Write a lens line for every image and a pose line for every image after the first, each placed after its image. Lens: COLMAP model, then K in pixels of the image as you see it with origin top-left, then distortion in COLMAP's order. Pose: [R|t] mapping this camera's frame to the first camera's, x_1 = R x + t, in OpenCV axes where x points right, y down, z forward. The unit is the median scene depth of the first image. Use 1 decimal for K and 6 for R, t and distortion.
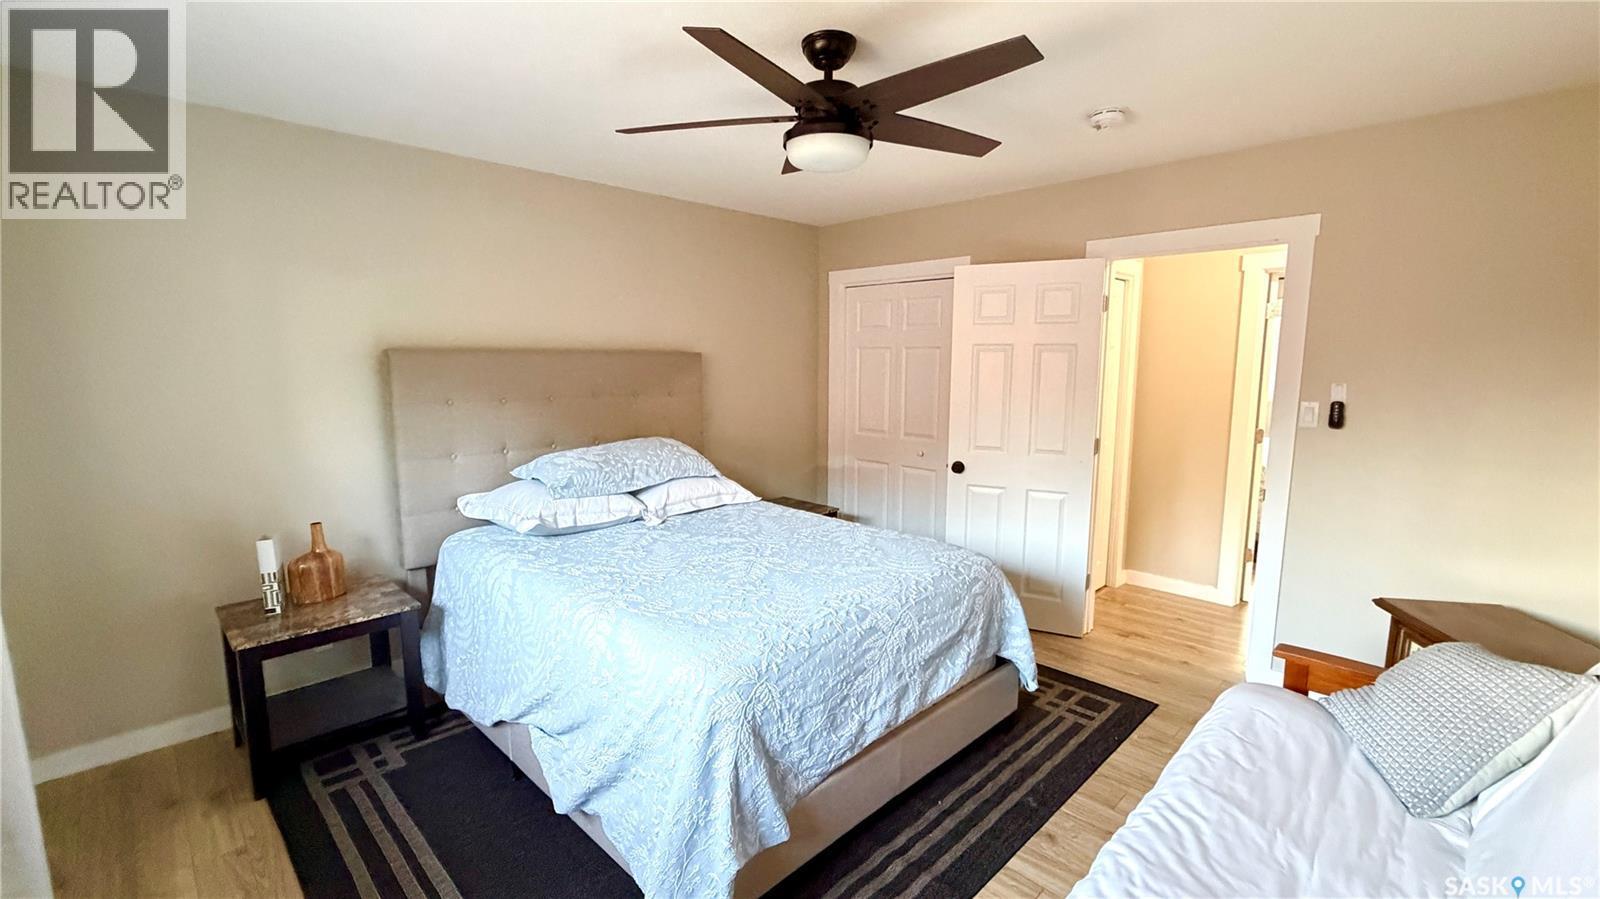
lens RADIAL K [[700.6, 0, 794.3], [0, 700.6, 455.0], [0, 0, 1]] dist [-0.008911, 0.000157]
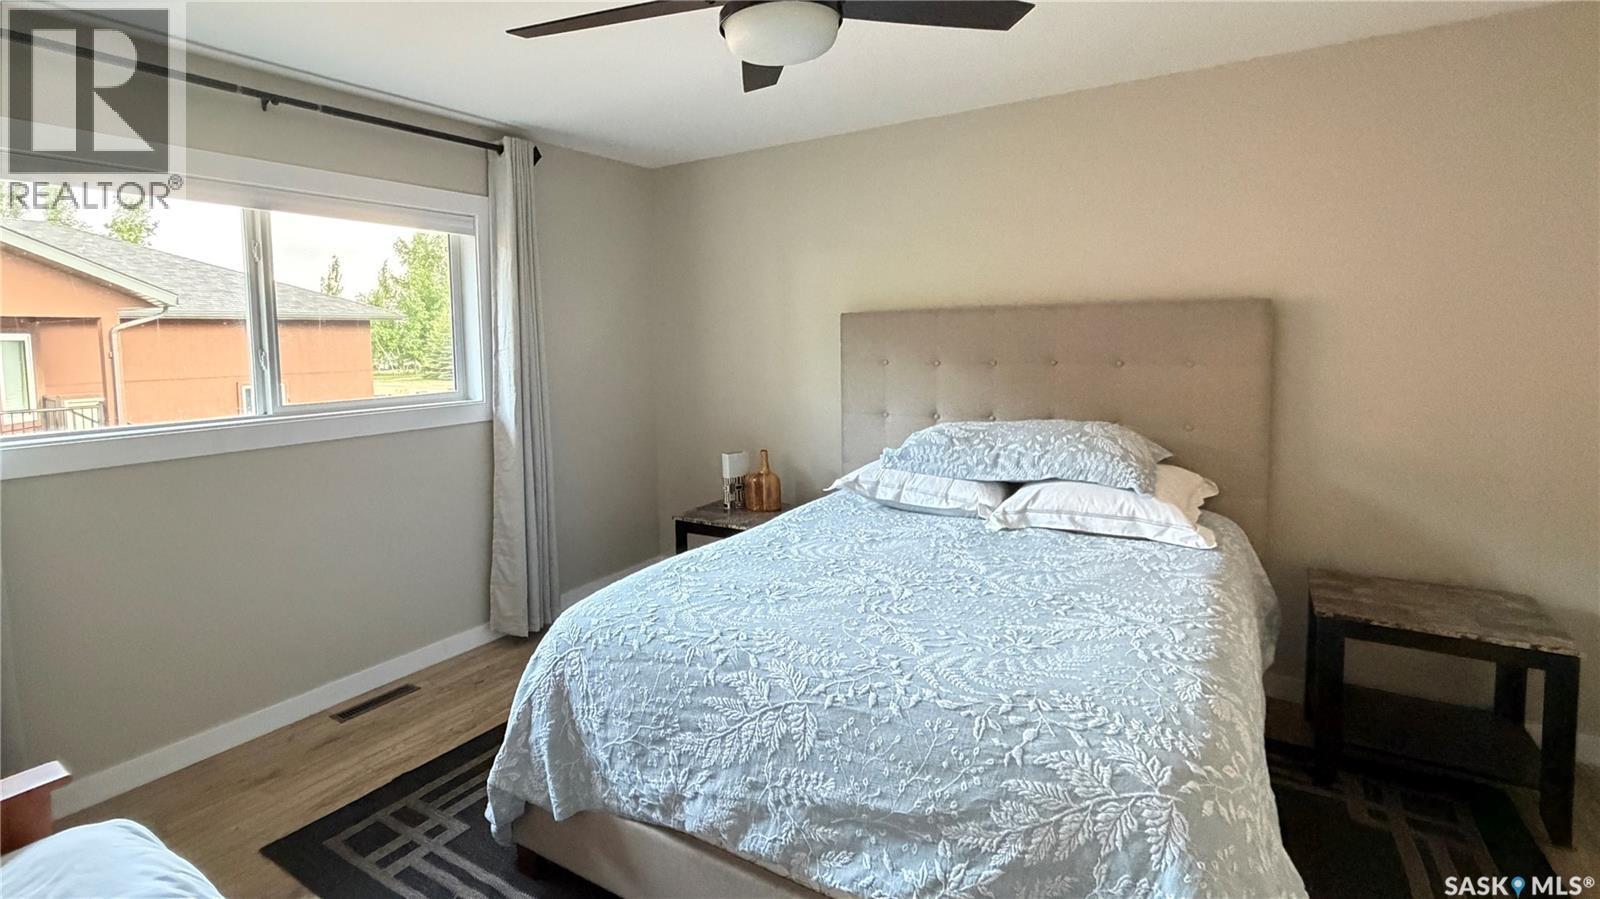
lens RADIAL K [[760.8, 0, 724.3], [0, 760.8, 385.3], [0, 0, 1]] dist [-0.004536, -0.000468]
pose [[0.176842, 0.060206, -0.982396, 0.857765], [-0.112200, 0.992854, 0.040650, -0.089002], [0.977823, 0.103036, 0.182333, 0.828178]]
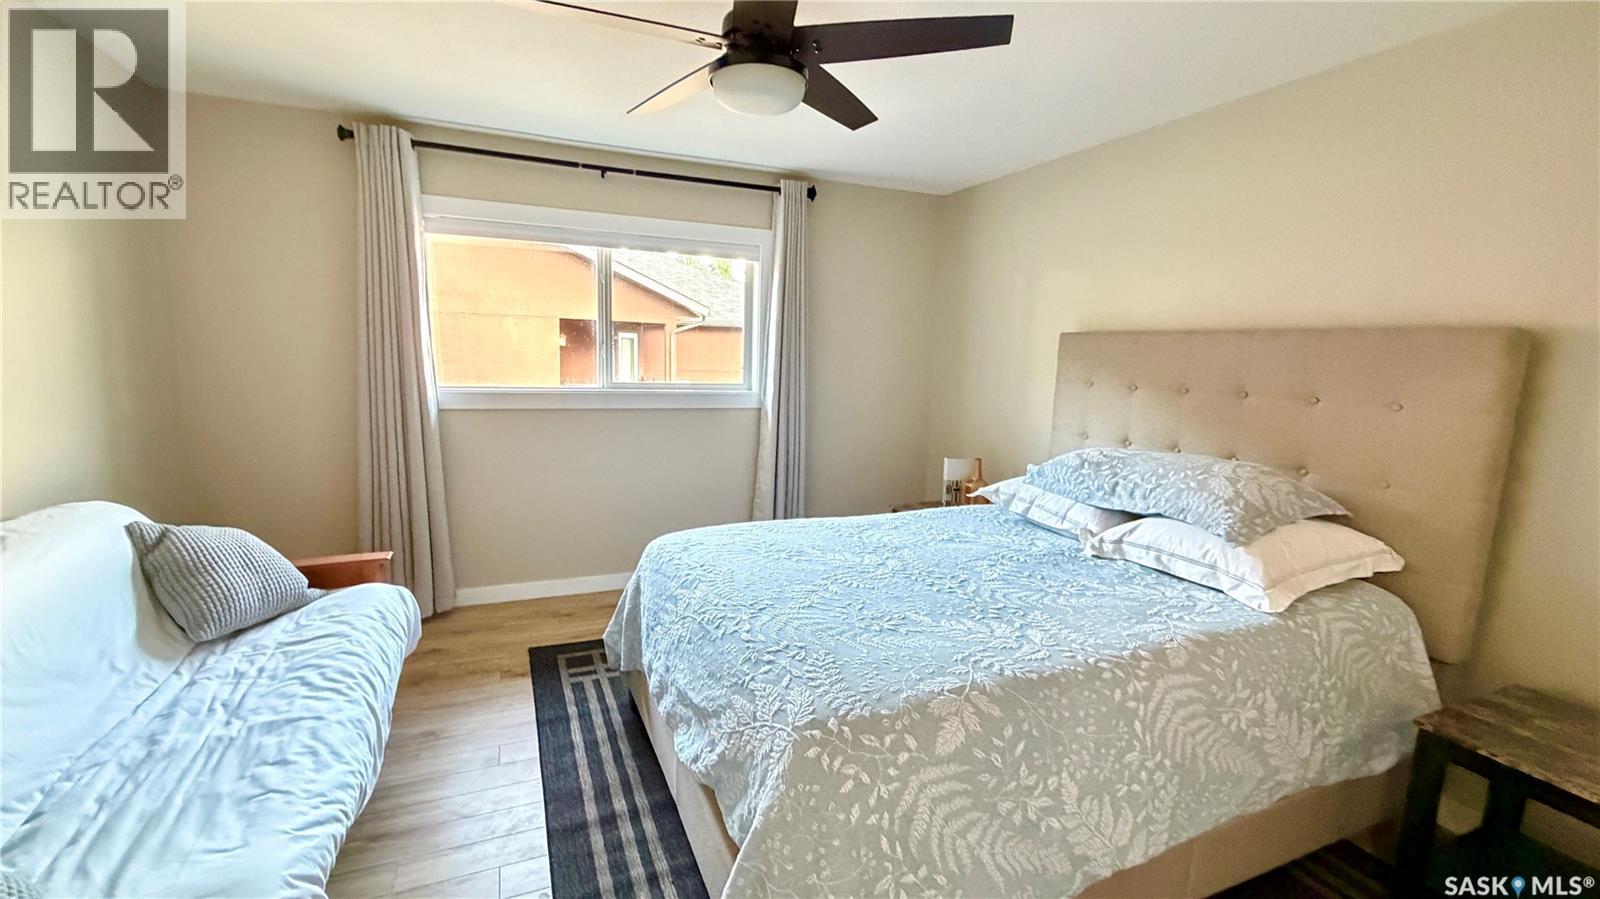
lens RADIAL K [[700.6, 0, 813.8], [0, 700.6, 456.2], [0, 0, 1]] dist [-0.008911, 0.000157]
pose [[-0.369335, 0.126859, -0.920597, 0.914827], [-0.153506, 0.968702, 0.195073, -0.163596], [0.916530, 0.213364, -0.338302, 1.471725]]
